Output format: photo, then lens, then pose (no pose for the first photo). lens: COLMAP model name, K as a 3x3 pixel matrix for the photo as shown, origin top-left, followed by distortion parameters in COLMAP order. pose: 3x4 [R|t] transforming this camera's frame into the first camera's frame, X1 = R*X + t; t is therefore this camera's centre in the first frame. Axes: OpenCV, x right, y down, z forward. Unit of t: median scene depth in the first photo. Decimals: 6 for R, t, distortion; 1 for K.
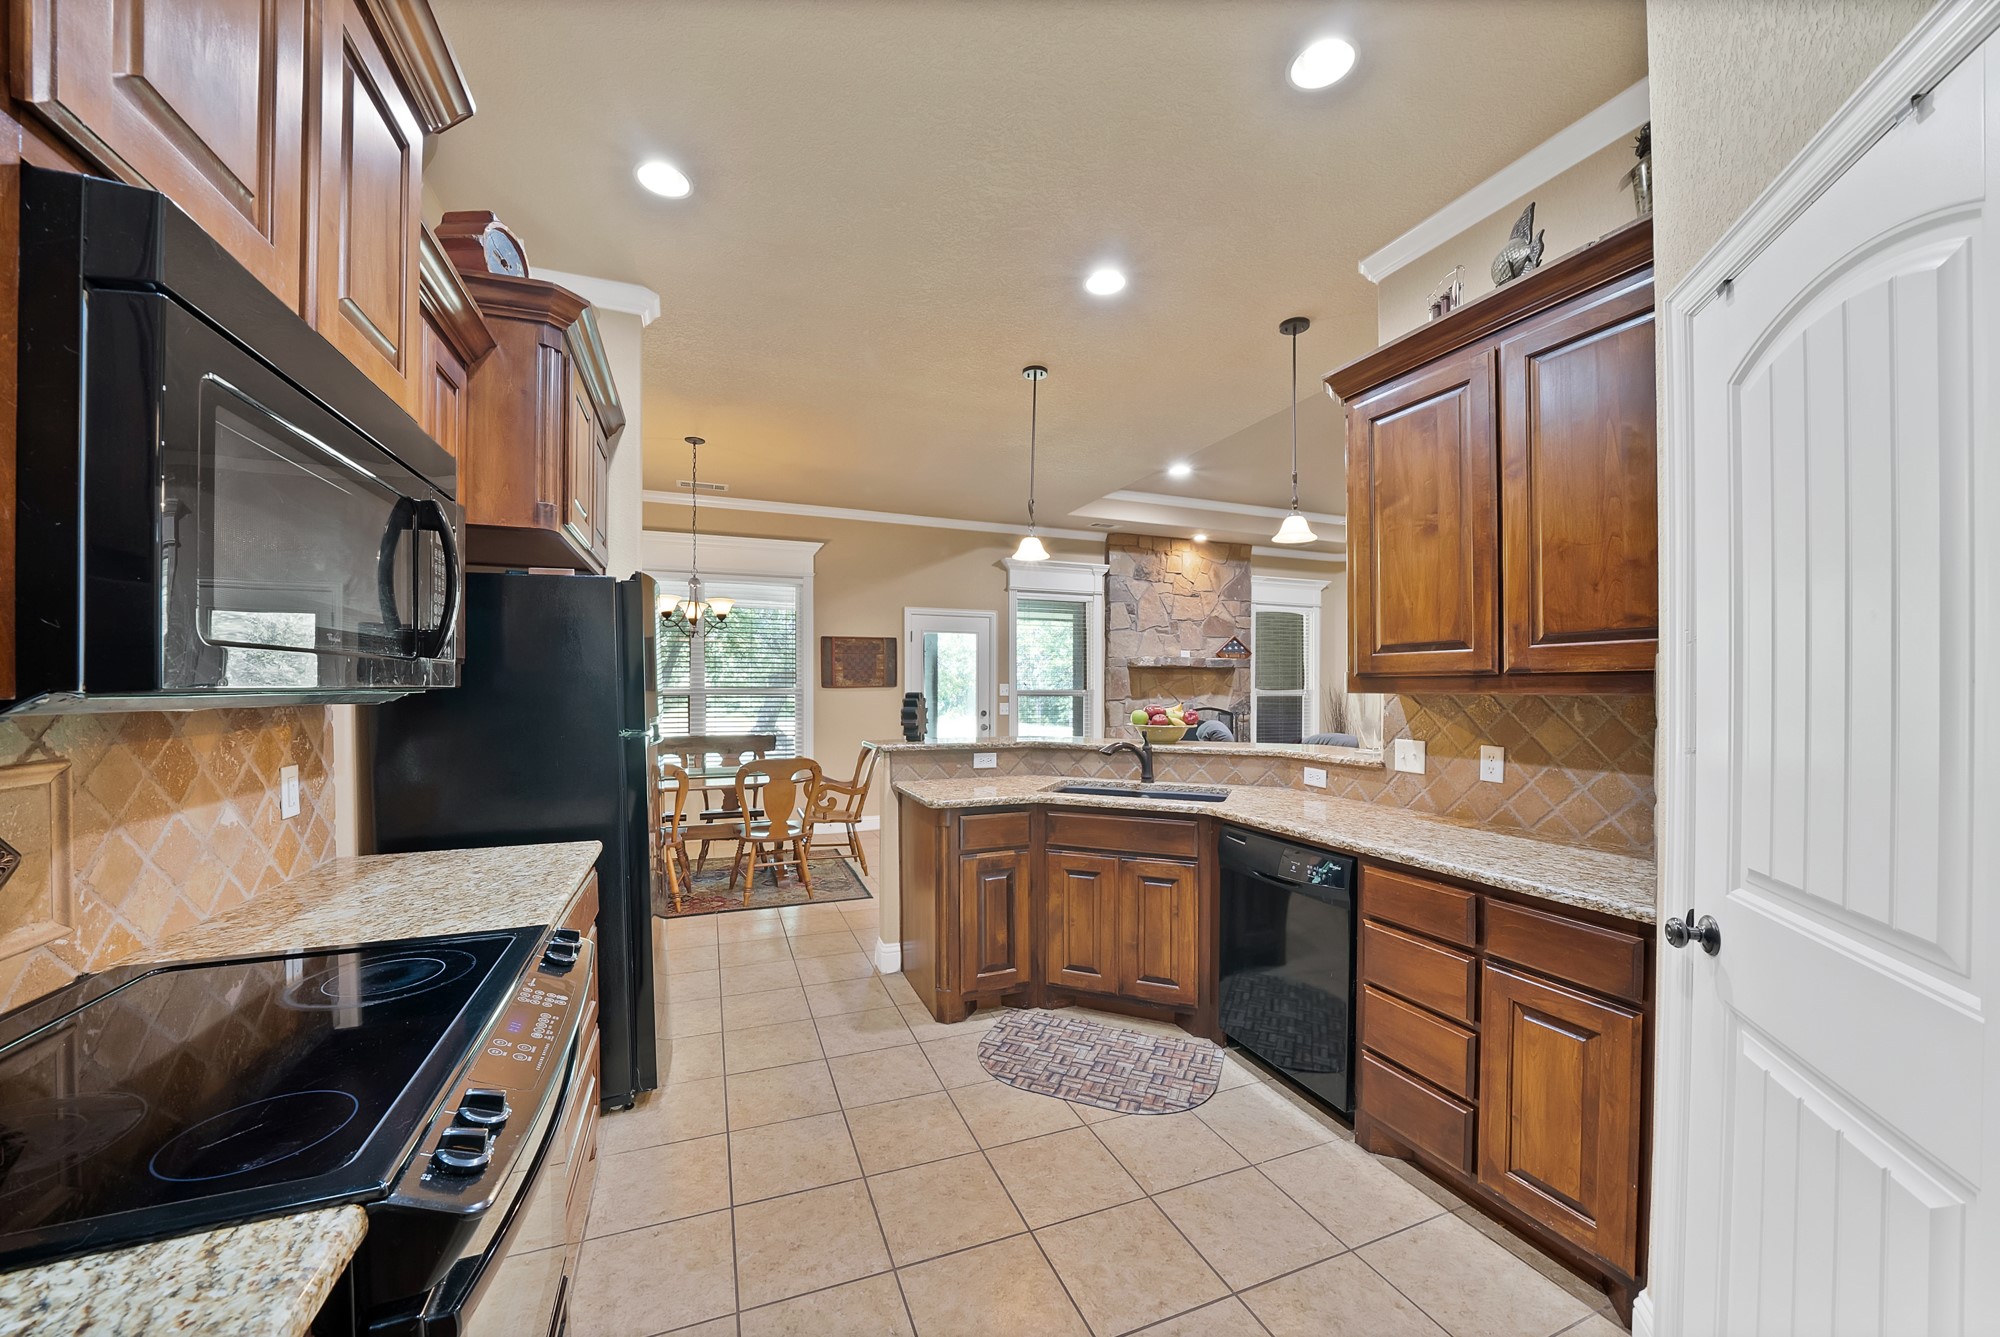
lens RADIAL K [[726.1, 0, 1014.9], [0, 726.1, 688.3], [0, 0, 1]] dist [-0.024121, 0.002003]
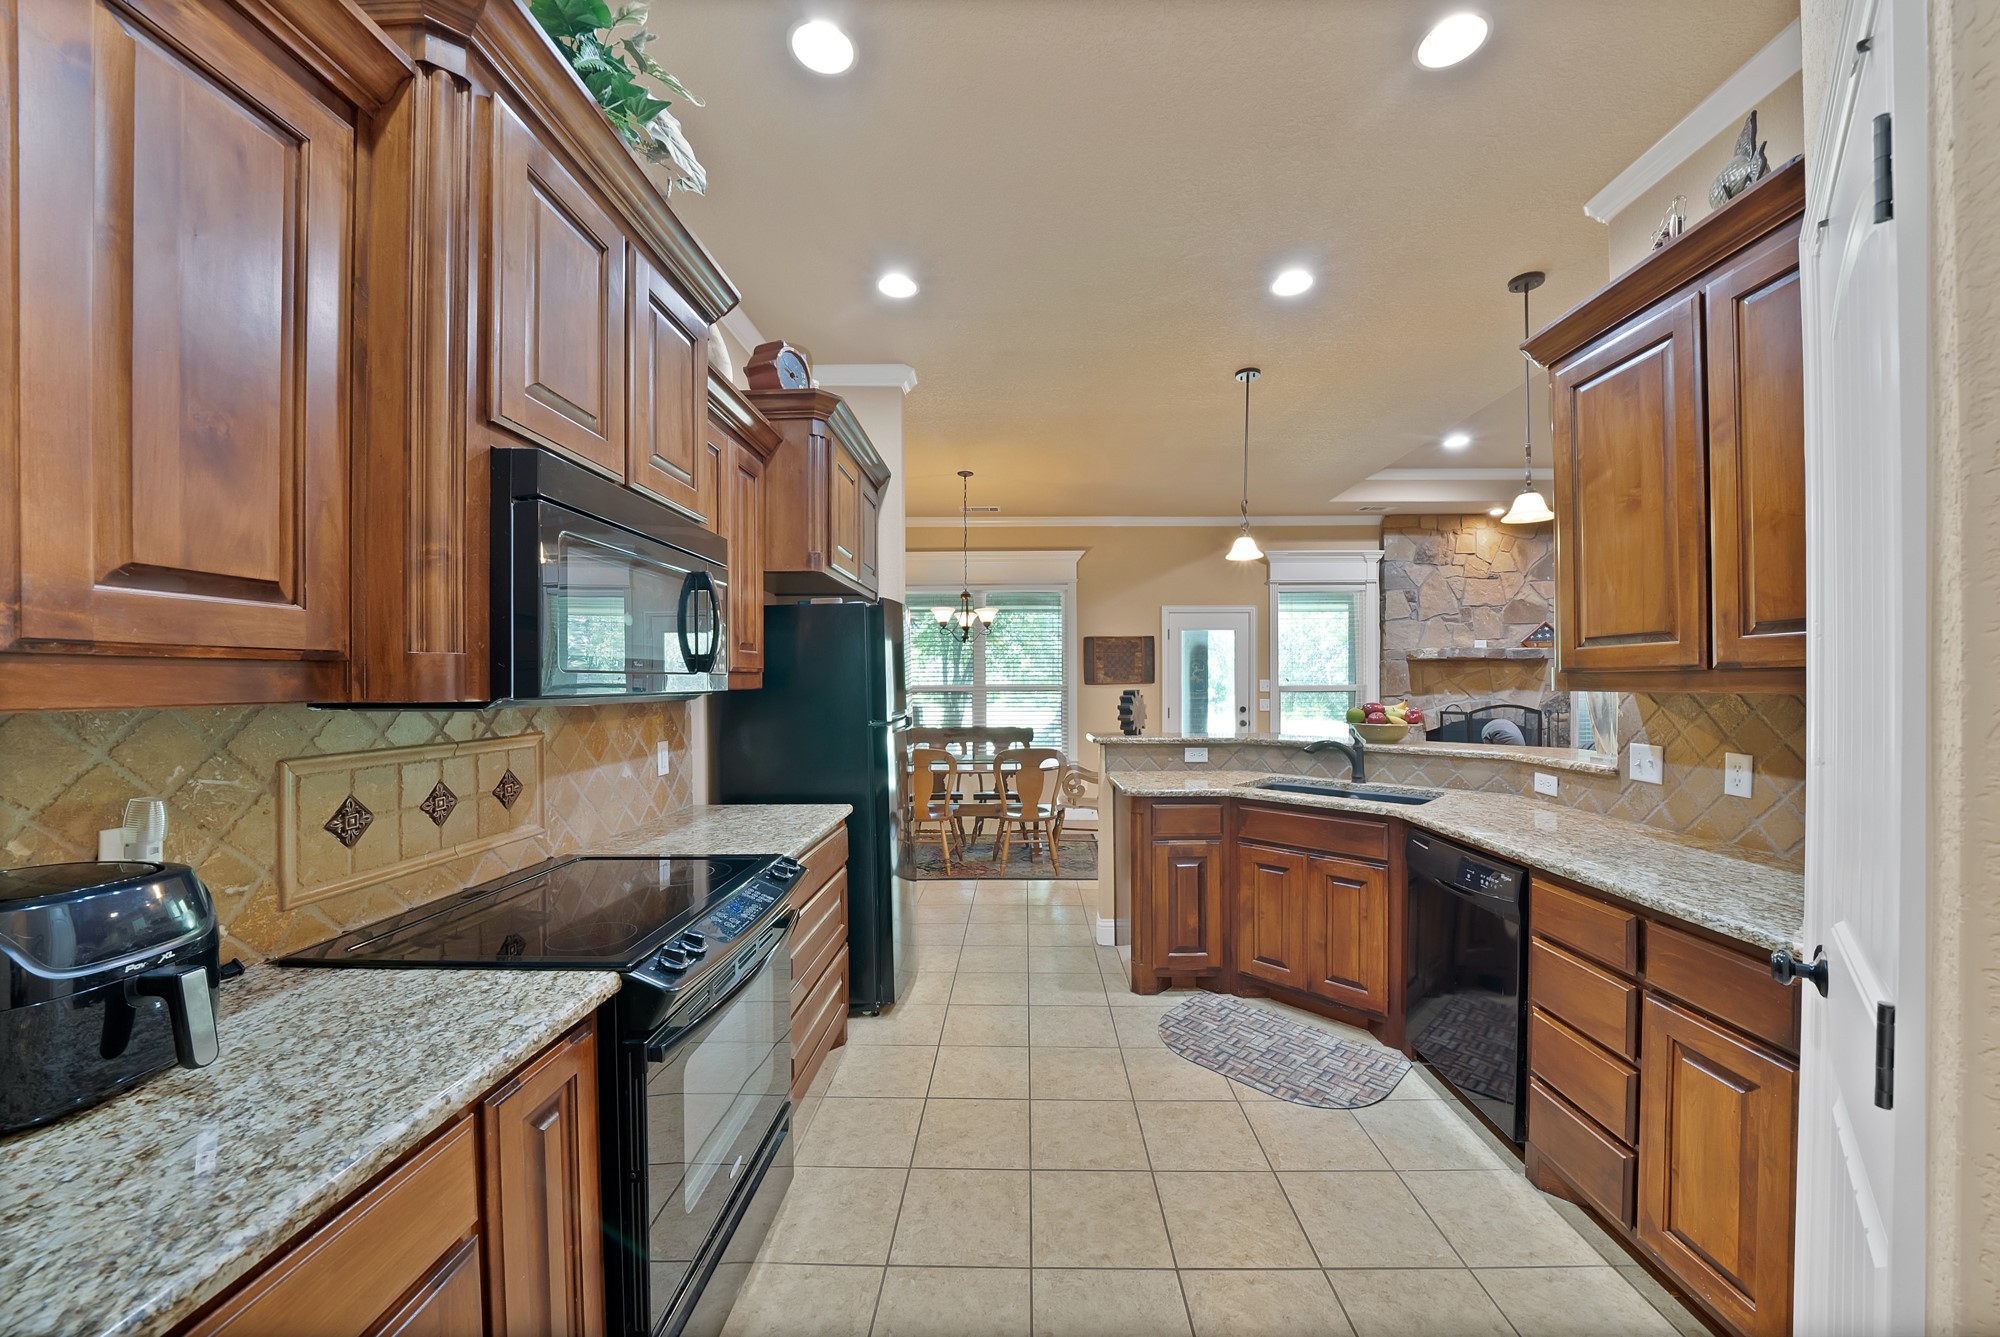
lens RADIAL K [[726.1, 0, 1027.1], [0, 726.1, 680.4], [0, 0, 1]] dist [-0.024121, 0.002003]
pose [[0.921592, -0.007238, -0.388093, 0.228758], [0.005850, 0.999972, -0.004759, -0.006866], [0.388117, 0.002116, 0.921608, -0.093604]]
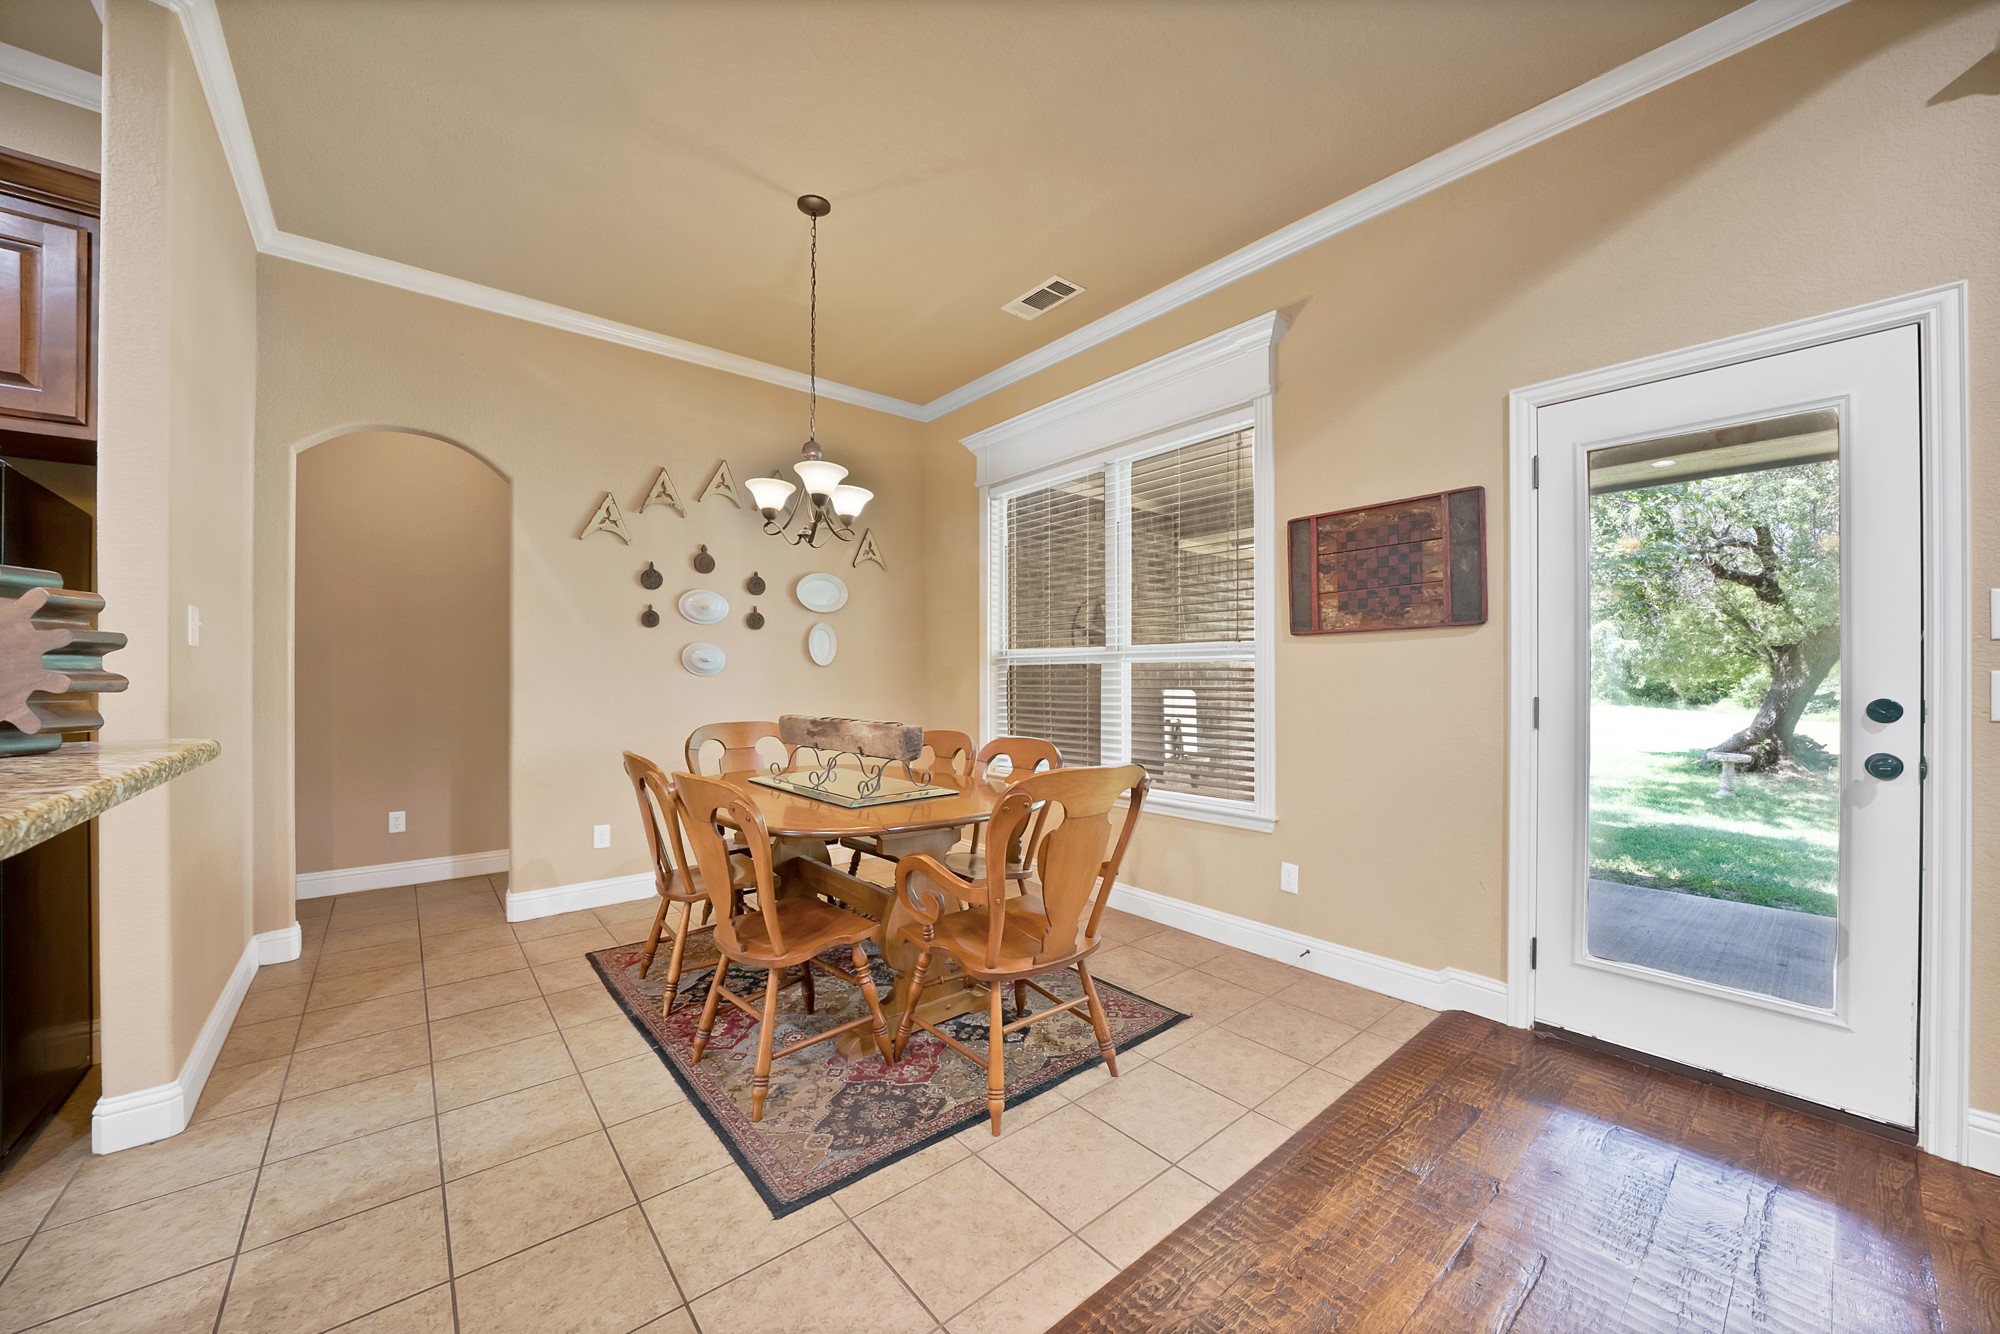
lens RADIAL K [[726.1, 0, 996.6], [0, 726.1, 668.2], [0, 0, 1]] dist [-0.024121, 0.002003]
pose [[0.284330, -0.017509, -0.958567, 0.324124], [0.001568, 0.999840, -0.017797, 0.077732], [0.958725, 0.003558, 0.284312, 2.052147]]
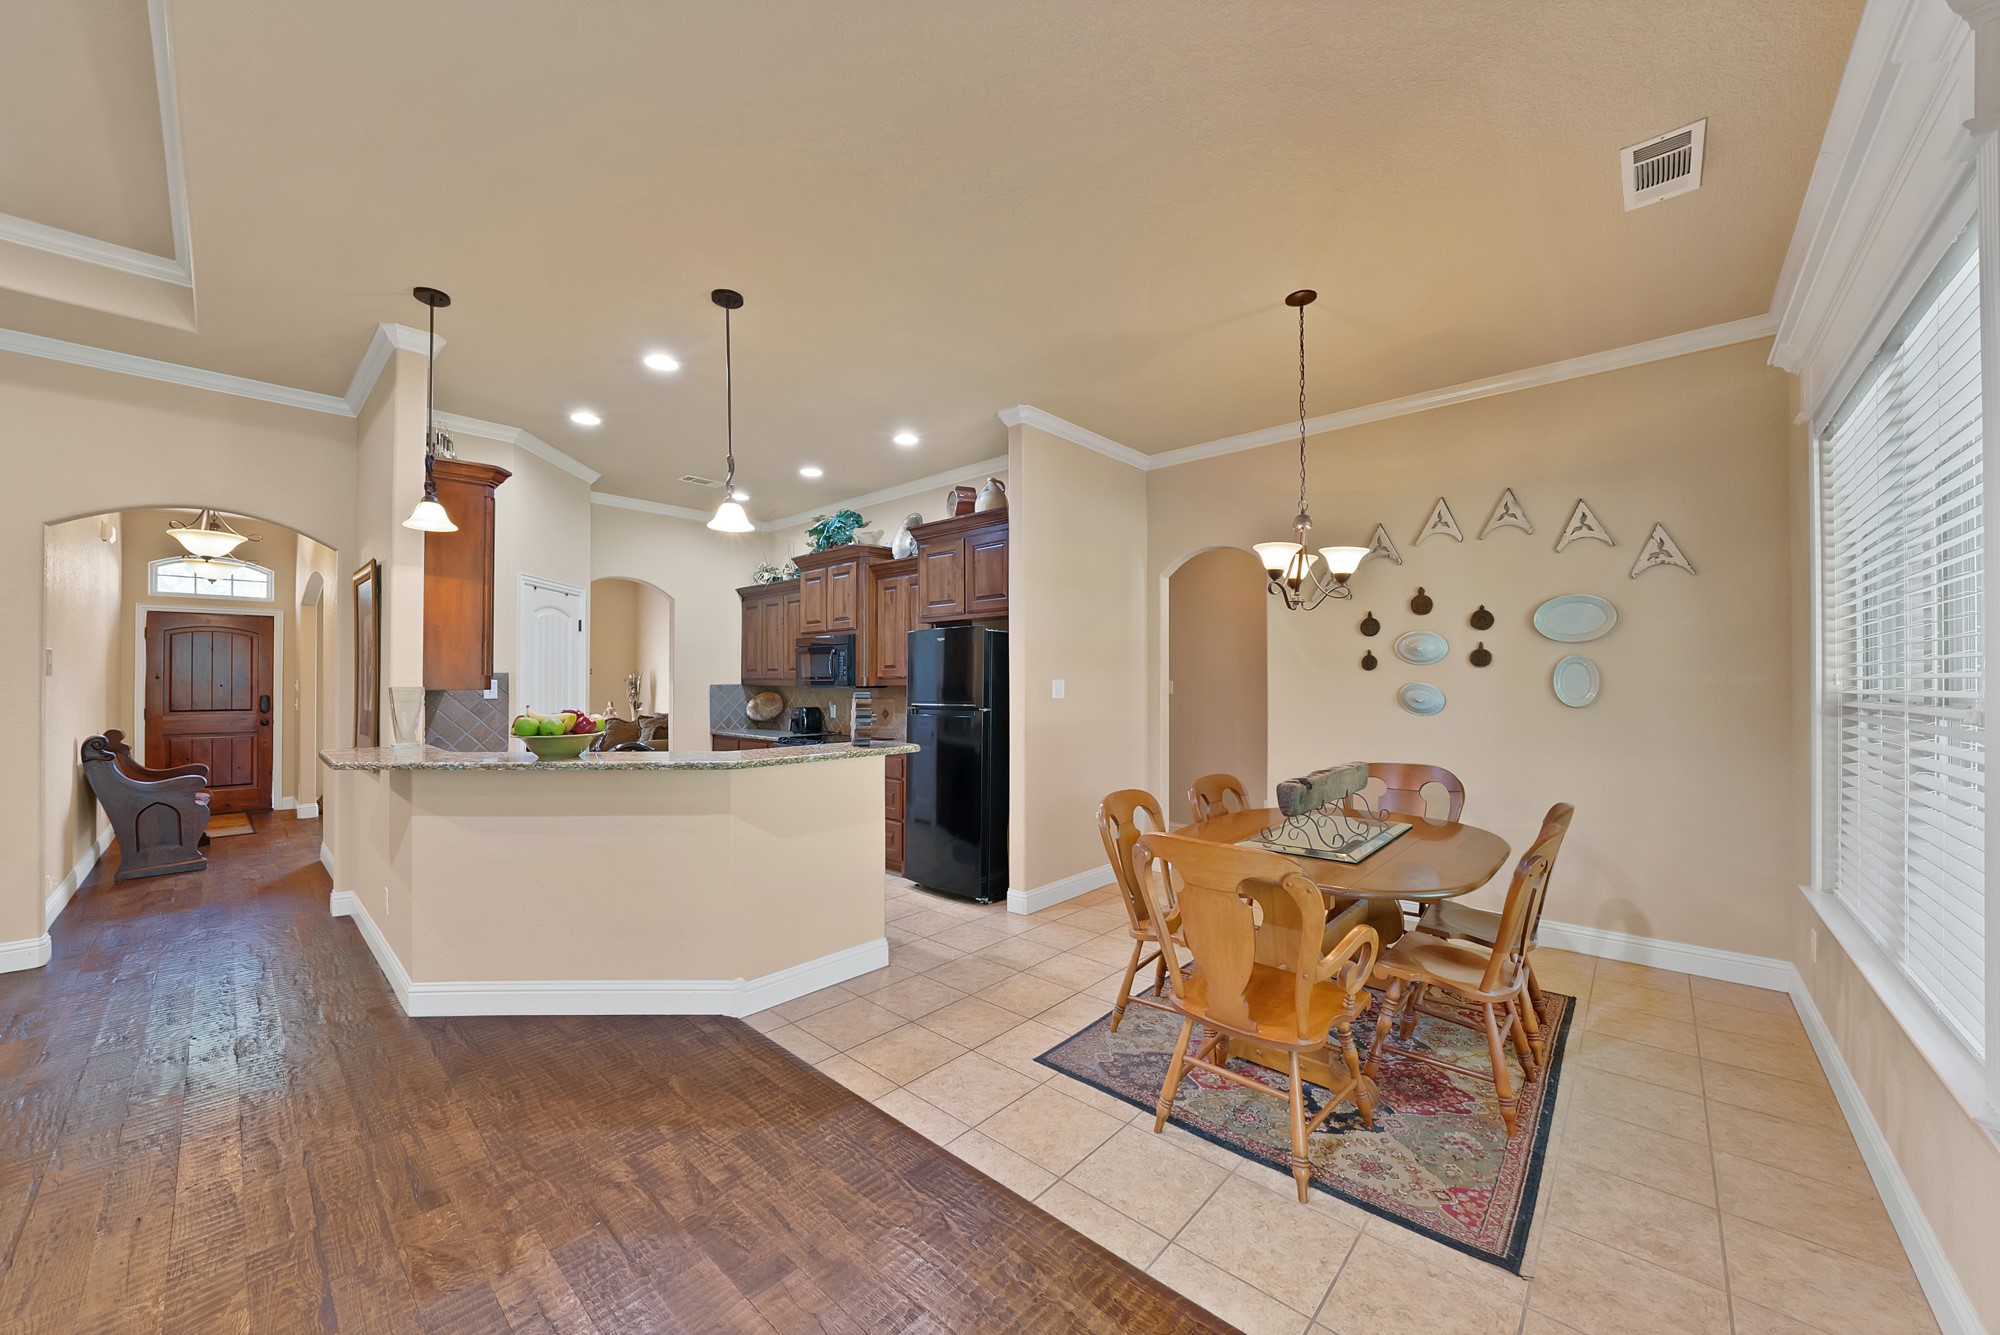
lens RADIAL K [[726.1, 0, 998.1], [0, 726.1, 676.1], [0, 0, 1]] dist [-0.024121, 0.002003]
pose [[-0.910880, -0.005784, -0.412631, 0.137566], [-0.003250, 0.999971, -0.006843, -0.018623], [0.412659, -0.004893, -0.910873, 3.081134]]
